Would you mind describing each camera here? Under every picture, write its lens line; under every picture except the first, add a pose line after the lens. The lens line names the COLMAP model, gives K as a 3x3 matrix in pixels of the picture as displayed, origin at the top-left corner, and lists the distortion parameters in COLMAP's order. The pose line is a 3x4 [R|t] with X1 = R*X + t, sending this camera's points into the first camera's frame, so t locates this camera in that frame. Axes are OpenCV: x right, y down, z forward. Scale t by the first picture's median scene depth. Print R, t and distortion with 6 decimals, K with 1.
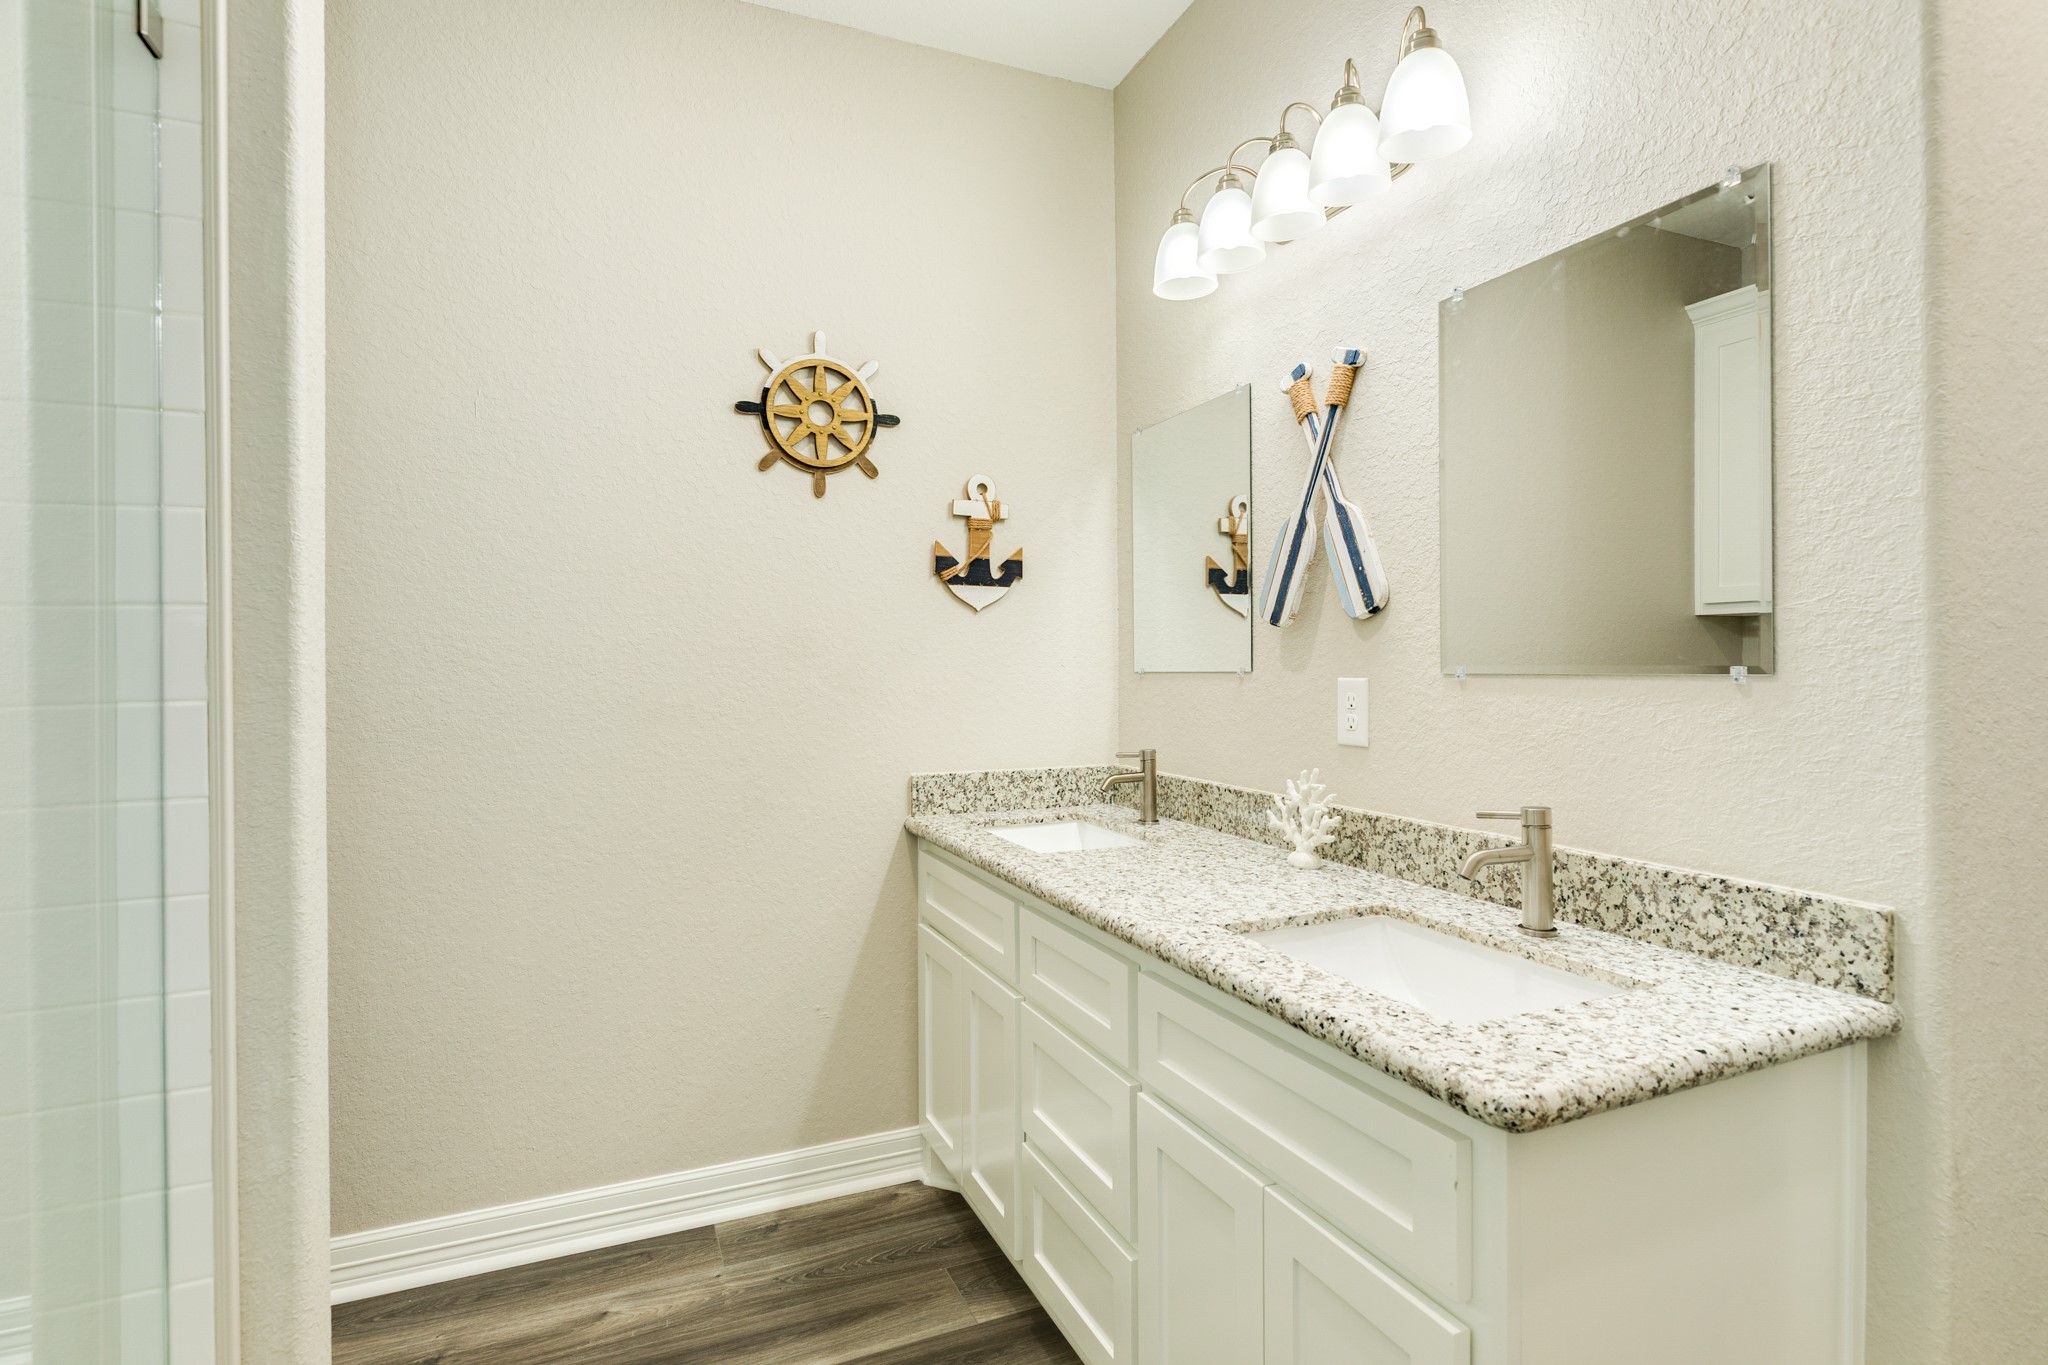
lens RADIAL K [[1017.3, 0, 1021.9], [0, 1017.3, 663.7], [0, 0, 1]] dist [-0.002721, -0.000559]
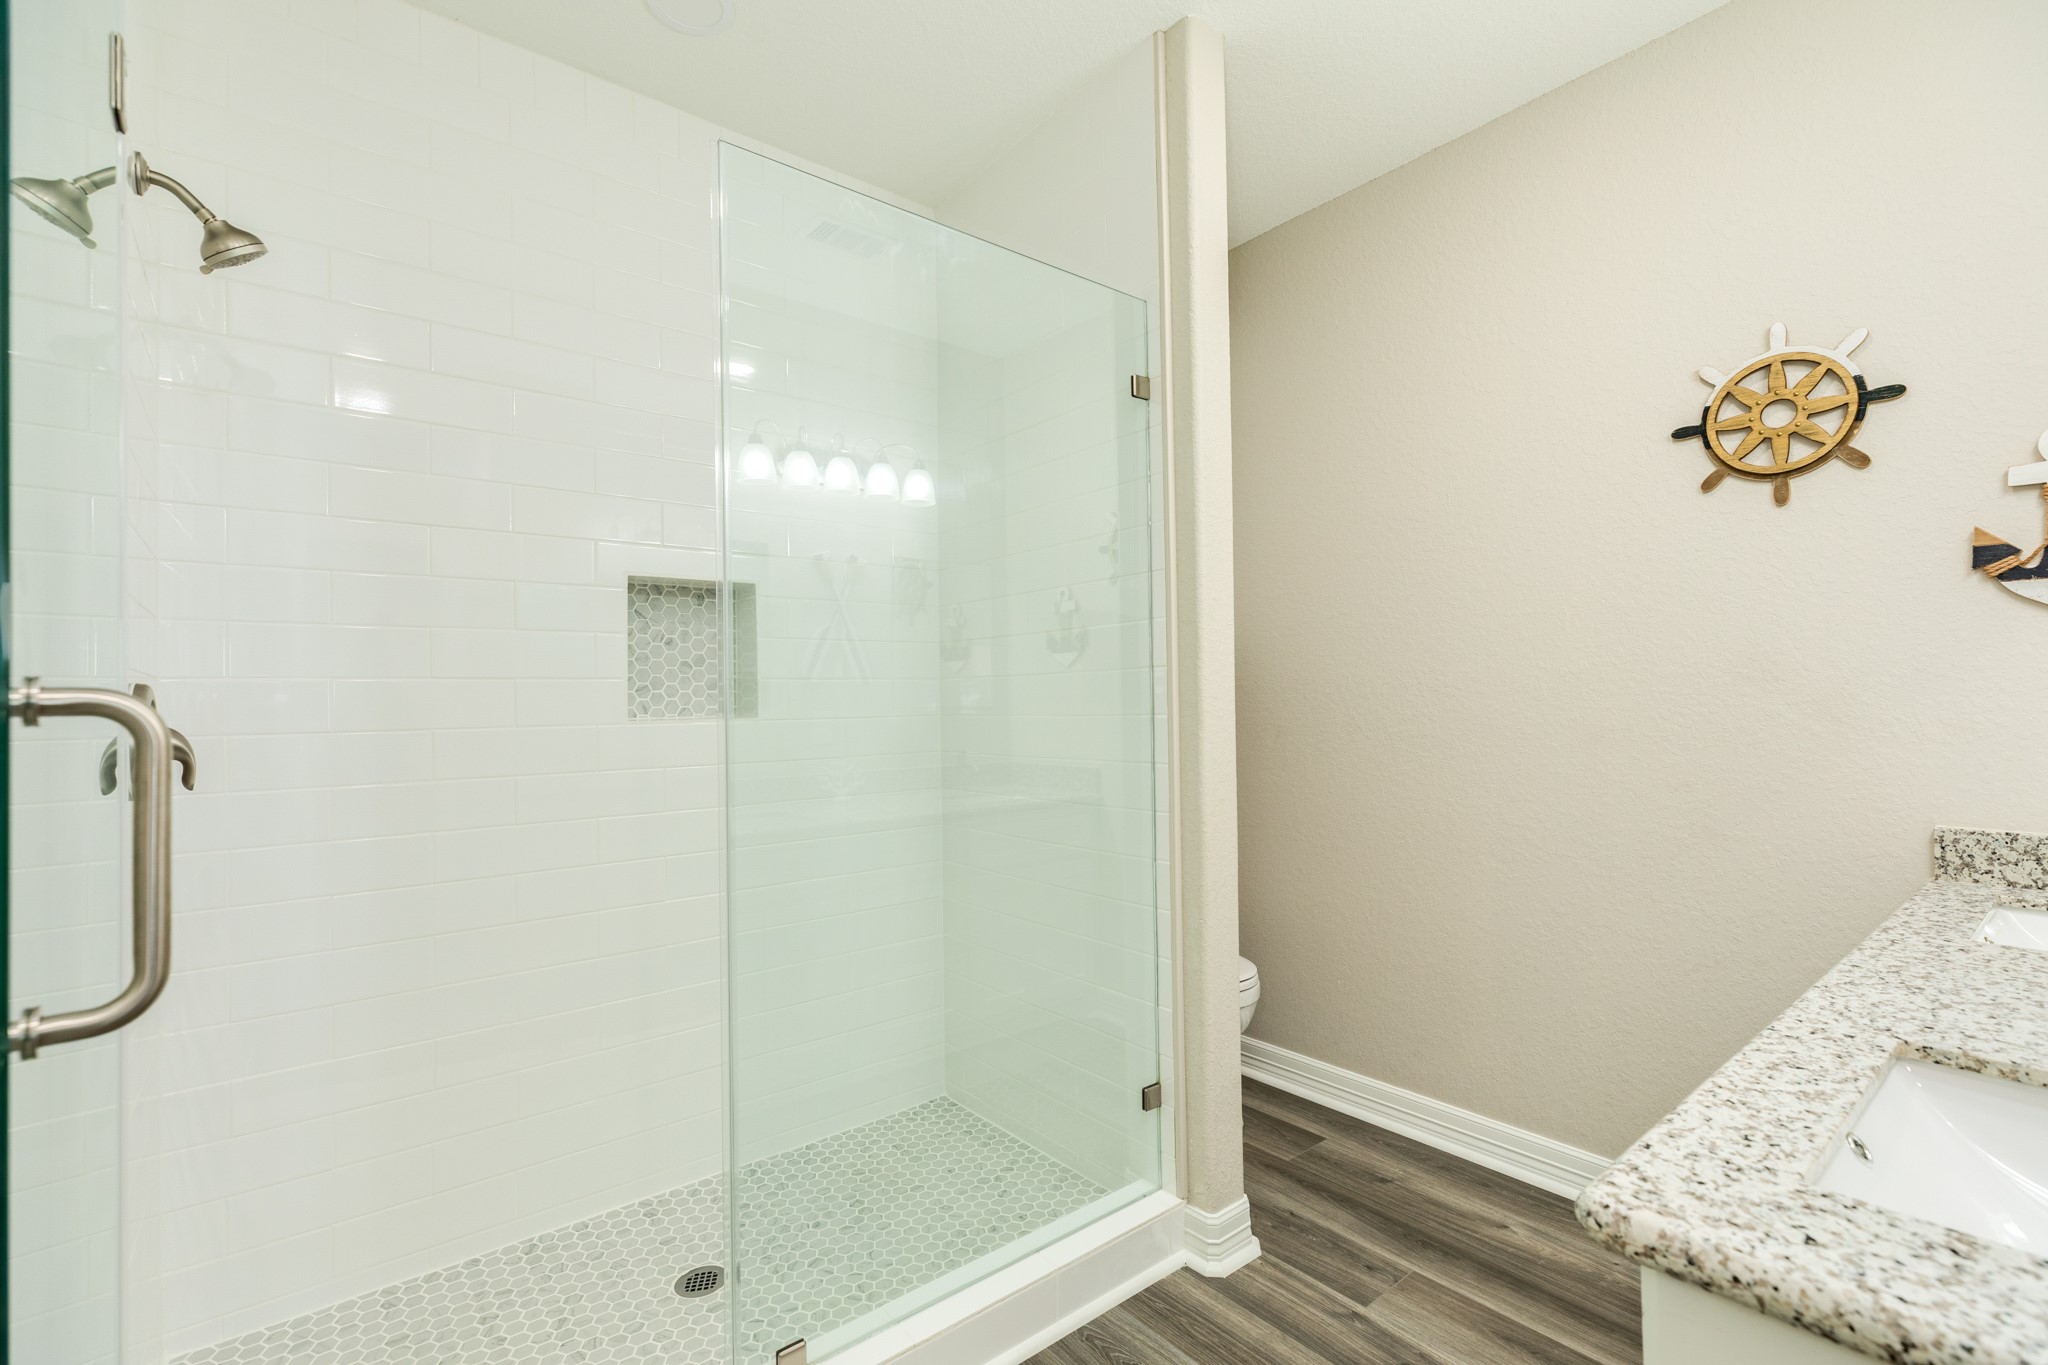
lens RADIAL K [[934.9, 0, 1027.3], [0, 934.9, 684.8], [0, 0, 1]] dist [0.002103, 0.000193]
pose [[0.261737, -0.014734, -0.965027, 0.435280], [0.010835, 0.999865, -0.012327, -0.000363], [0.965079, -0.007229, 0.261861, 0.131143]]
